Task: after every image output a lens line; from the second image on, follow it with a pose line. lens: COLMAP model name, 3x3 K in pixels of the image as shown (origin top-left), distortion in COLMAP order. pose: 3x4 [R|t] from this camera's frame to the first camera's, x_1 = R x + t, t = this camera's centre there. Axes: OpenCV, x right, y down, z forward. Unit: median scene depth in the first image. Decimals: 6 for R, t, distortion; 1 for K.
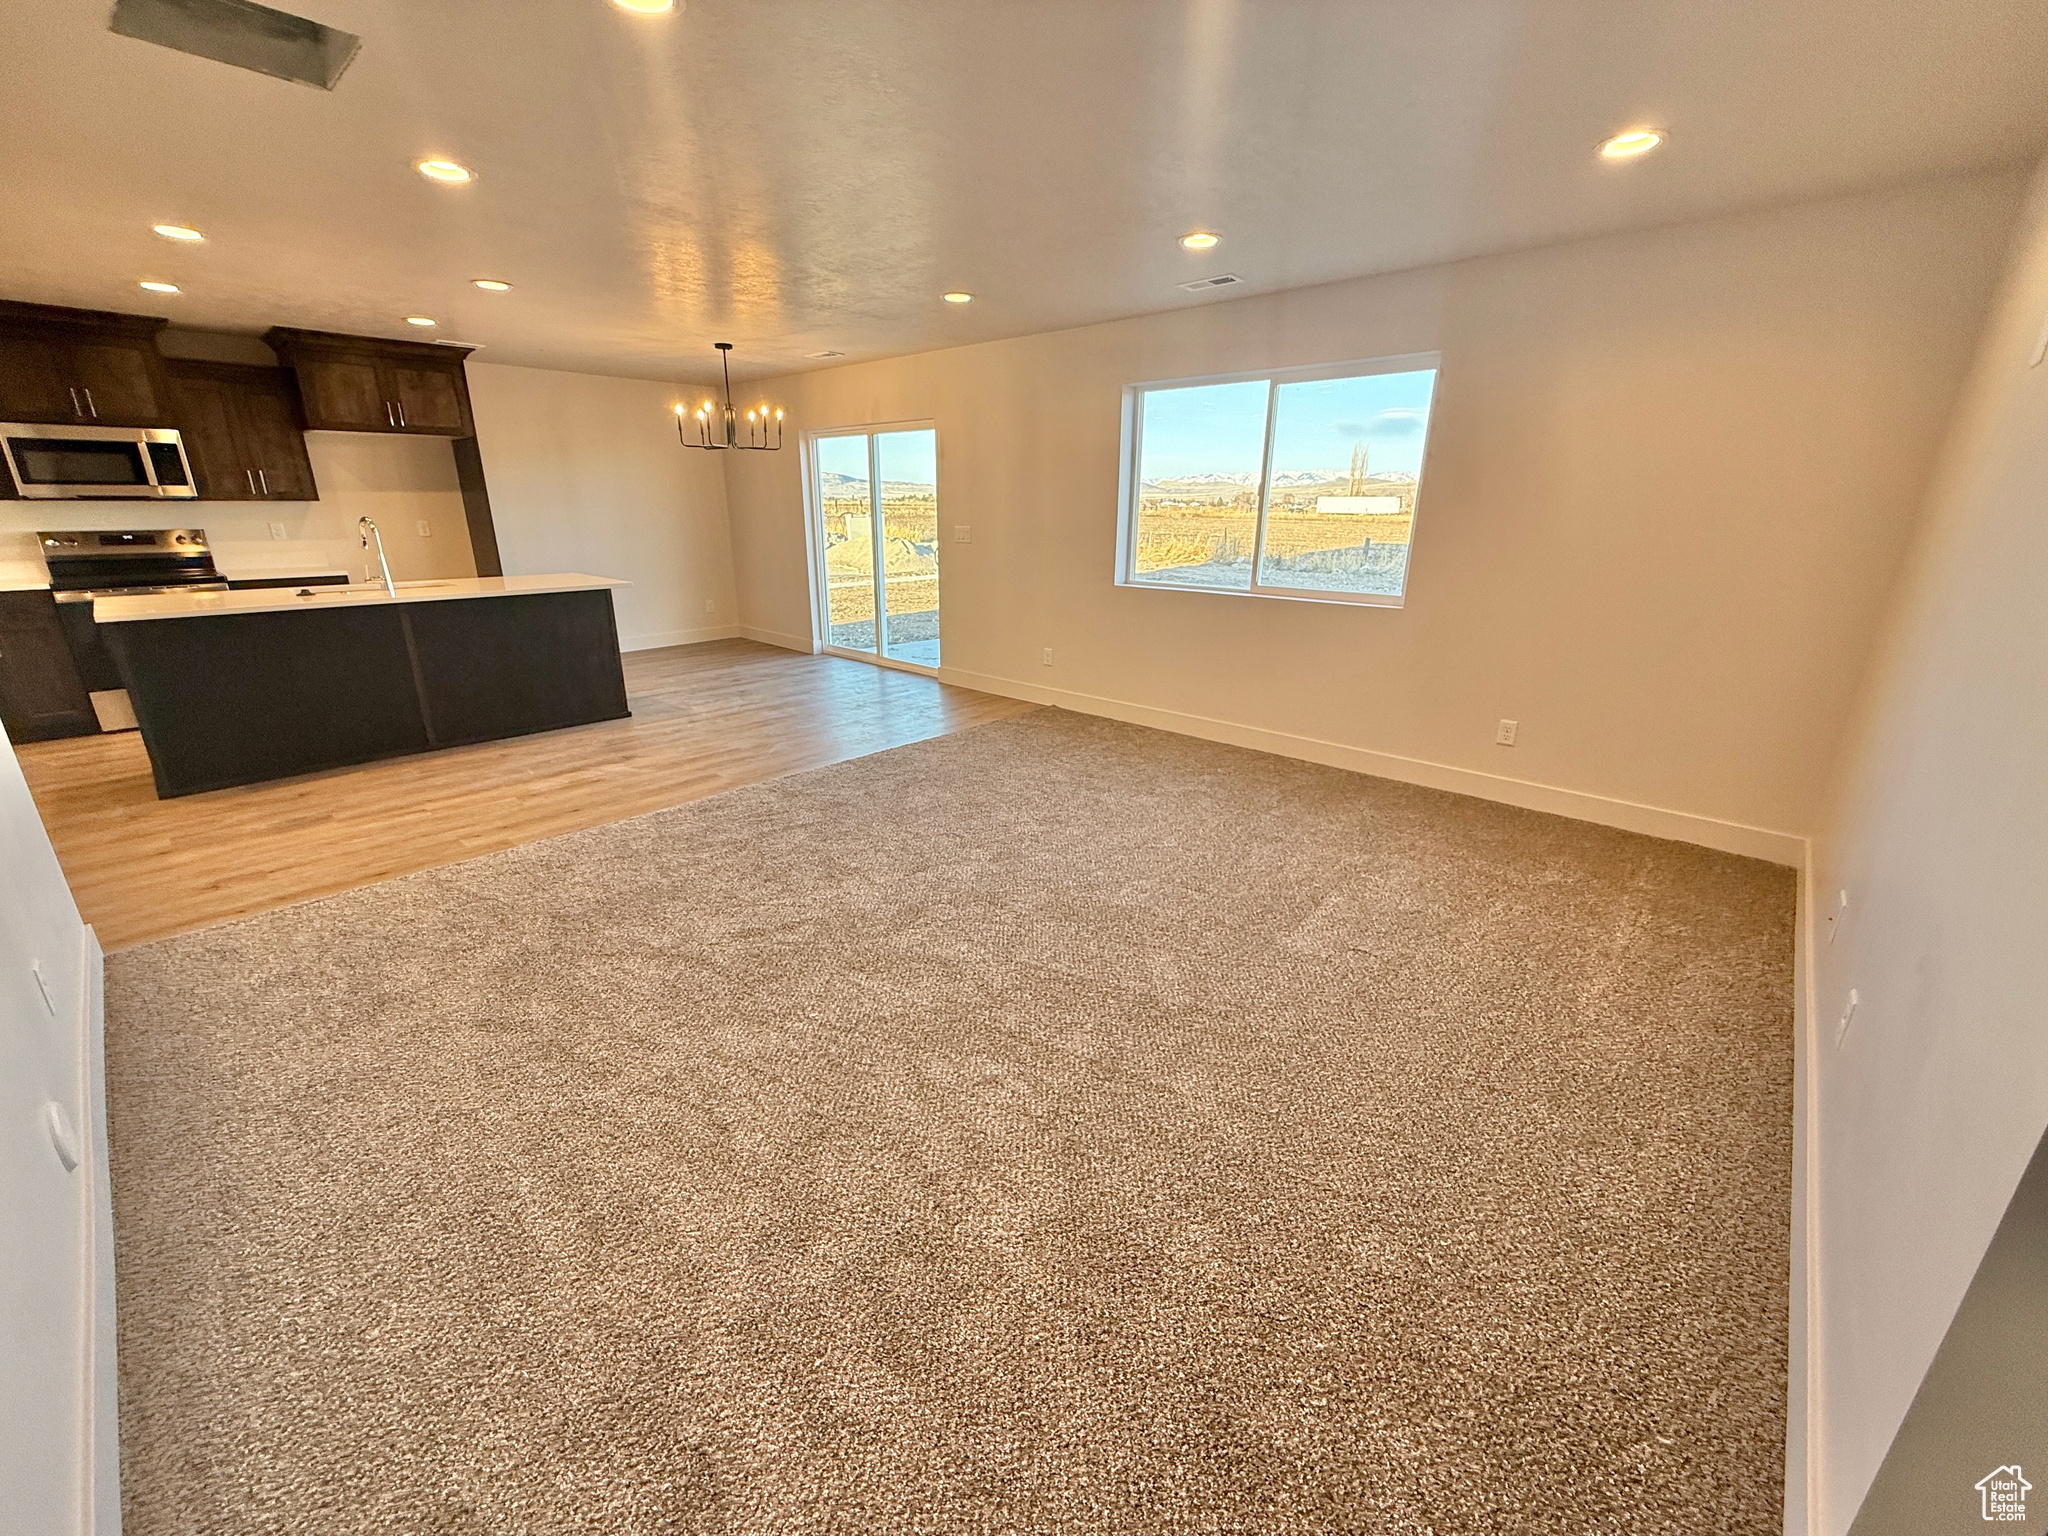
lens RADIAL K [[819.0, 0, 1017.7], [0, 819.0, 772.8], [0, 0, 1]] dist [0.001379, 0.000190]
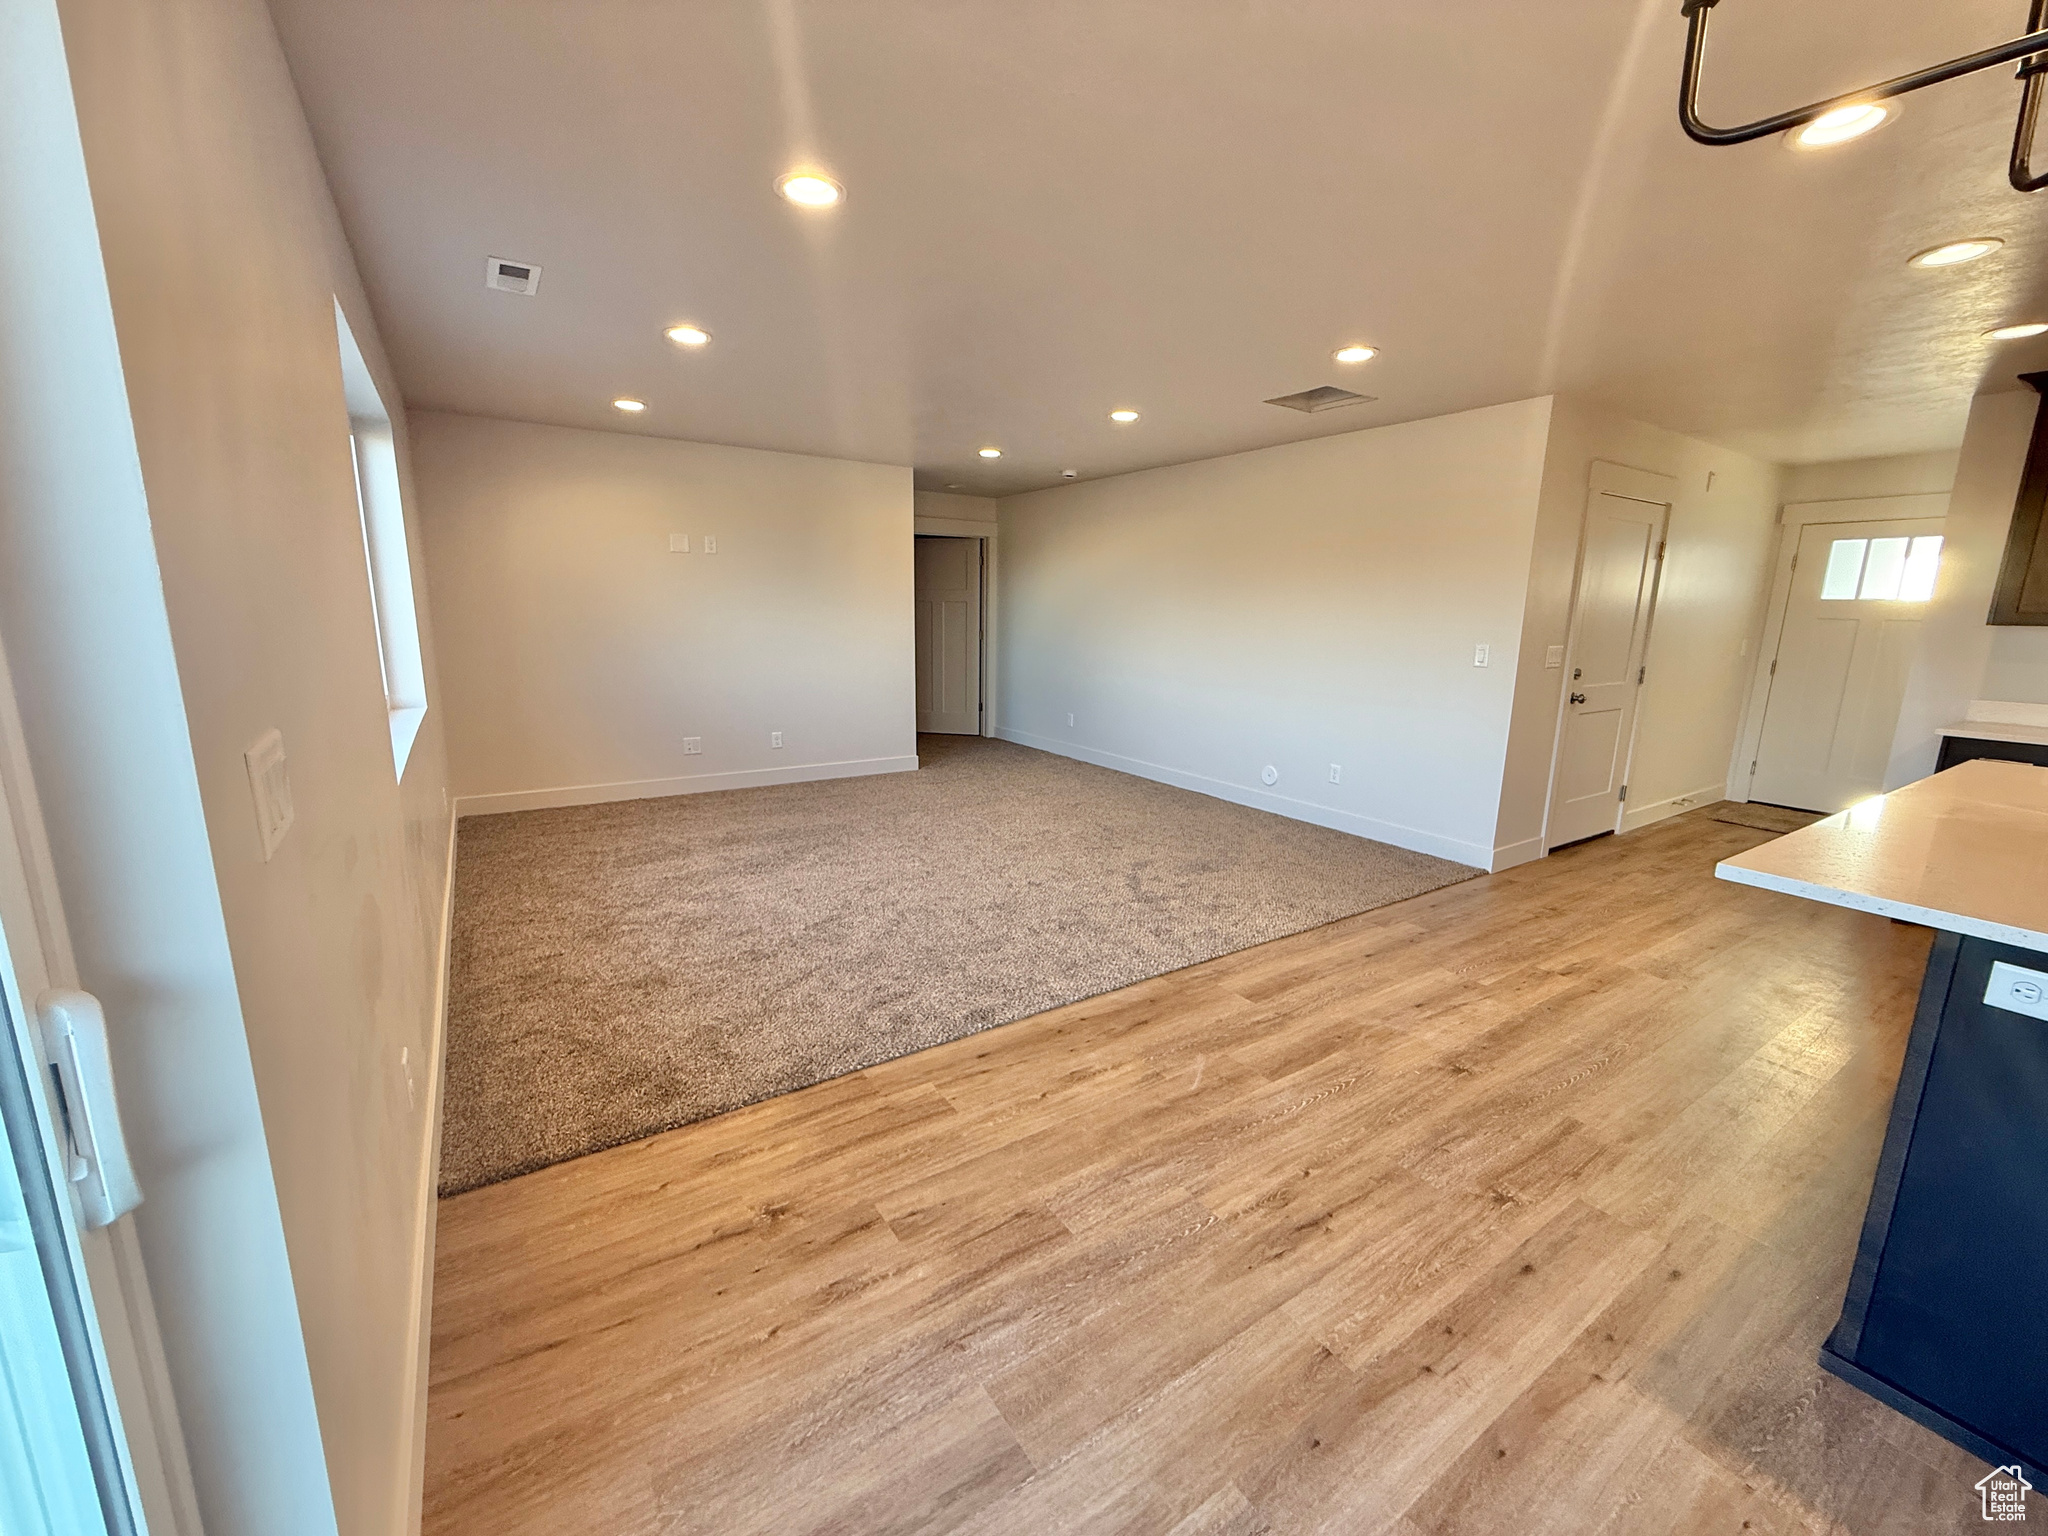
lens RADIAL K [[819.0, 0, 1014.1], [0, 819.0, 768.4], [0, 0, 1]] dist [0.001379, 0.000190]
pose [[-0.968622, -0.067090, 0.239314, -0.305097], [0.060342, 0.870589, 0.488297, -0.469934], [-0.241104, 0.487416, -0.839223, 1.414293]]
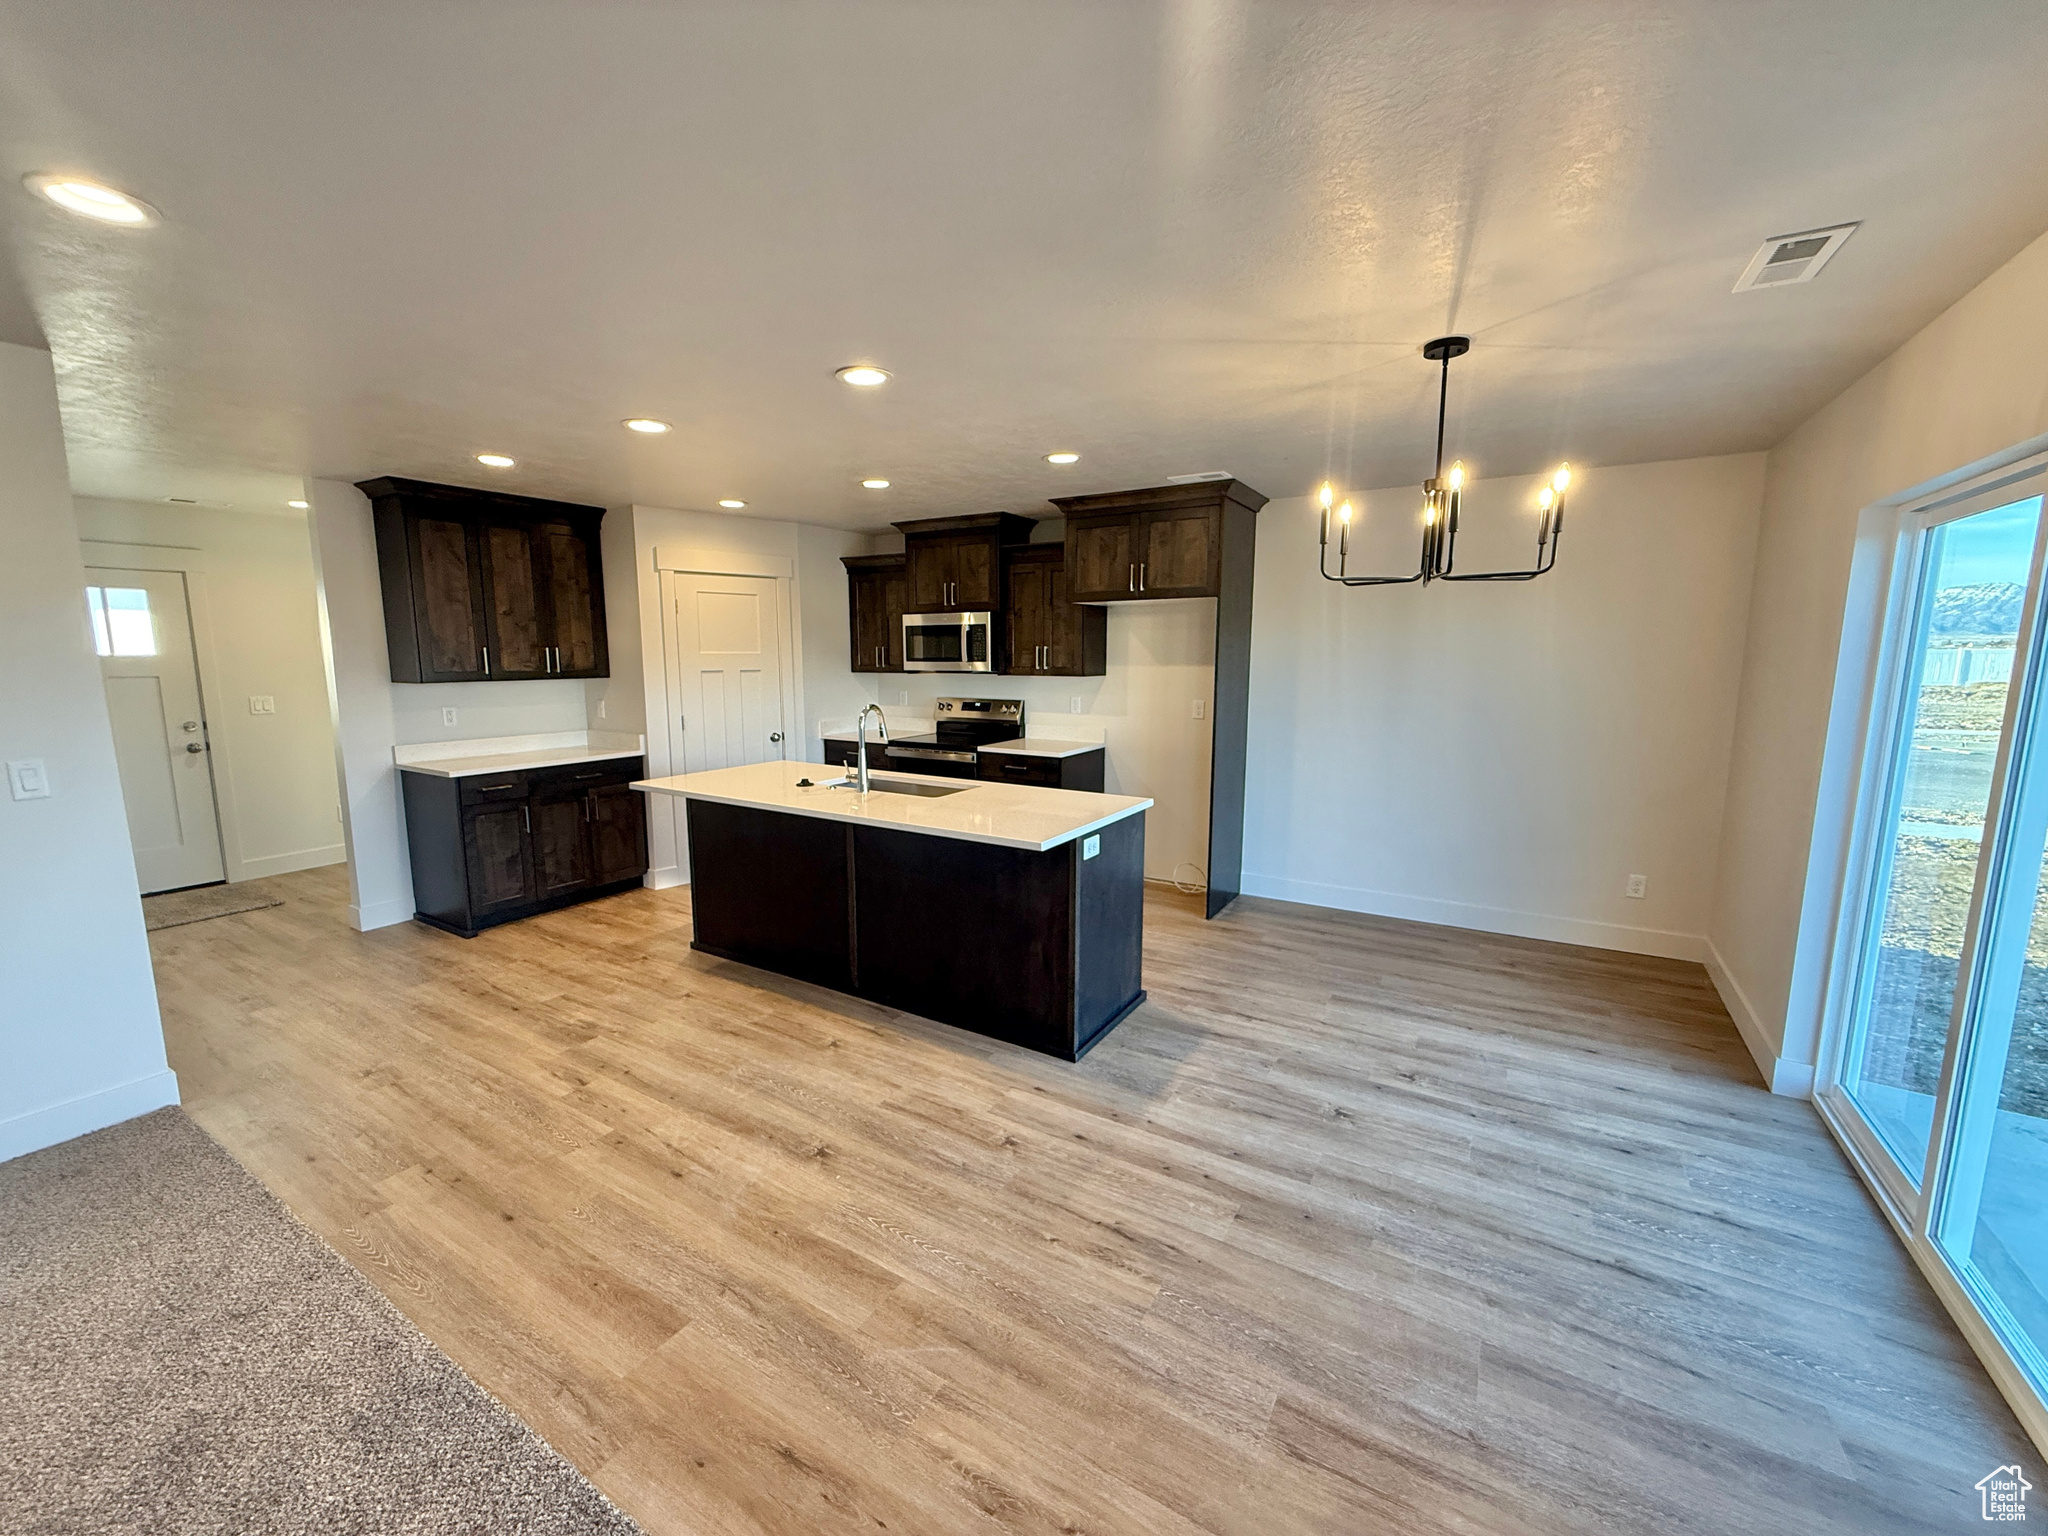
lens RADIAL K [[819.0, 0, 1012.0], [0, 819.0, 771.0], [0, 0, 1]] dist [0.001379, 0.000190]
pose [[0.193252, 0.142073, -0.970808, 0.040898], [-0.311839, 0.947049, 0.076520, -0.337910], [0.930274, 0.287948, 0.227323, 0.911374]]
